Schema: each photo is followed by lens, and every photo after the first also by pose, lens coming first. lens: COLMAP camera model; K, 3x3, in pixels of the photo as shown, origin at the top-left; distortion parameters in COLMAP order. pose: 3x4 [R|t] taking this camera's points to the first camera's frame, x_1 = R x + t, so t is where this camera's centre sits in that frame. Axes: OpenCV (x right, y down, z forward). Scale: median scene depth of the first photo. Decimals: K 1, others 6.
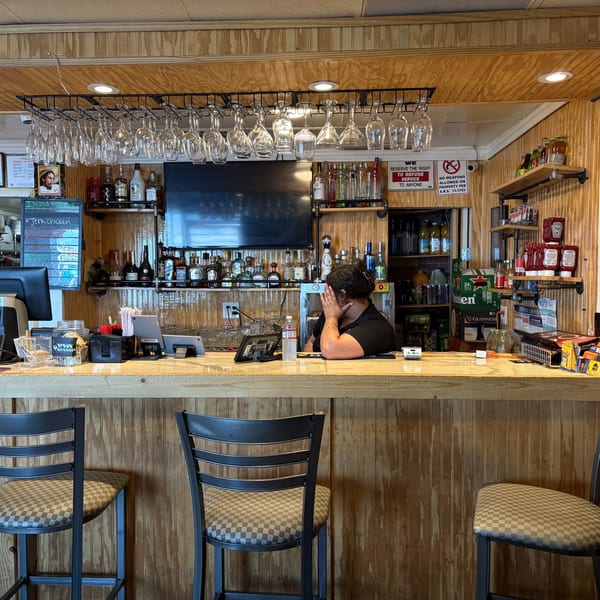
lens RADIAL K [[620.5, 0, 303.1], [0, 620.5, 295.0], [0, 0, 1]] dist [-0.003814, -0.011433]
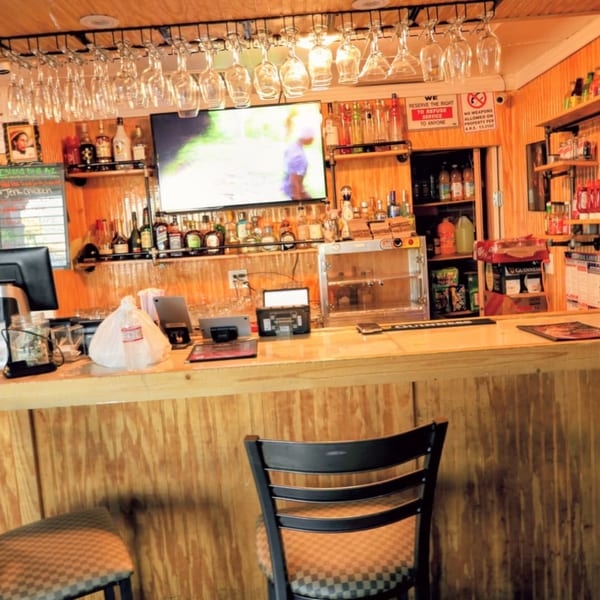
lens RADIAL K [[655.9, 0, 300.0], [0, 655.9, 300.0], [0, 0, 1]] dist [-0.066737, 0.049485]
pose [[0.996858, -0.070686, 0.035737, -0.072798], [0.067884, 0.994920, 0.074332, -0.010023], [-0.040810, -0.071672, 0.996593, 0.075618]]
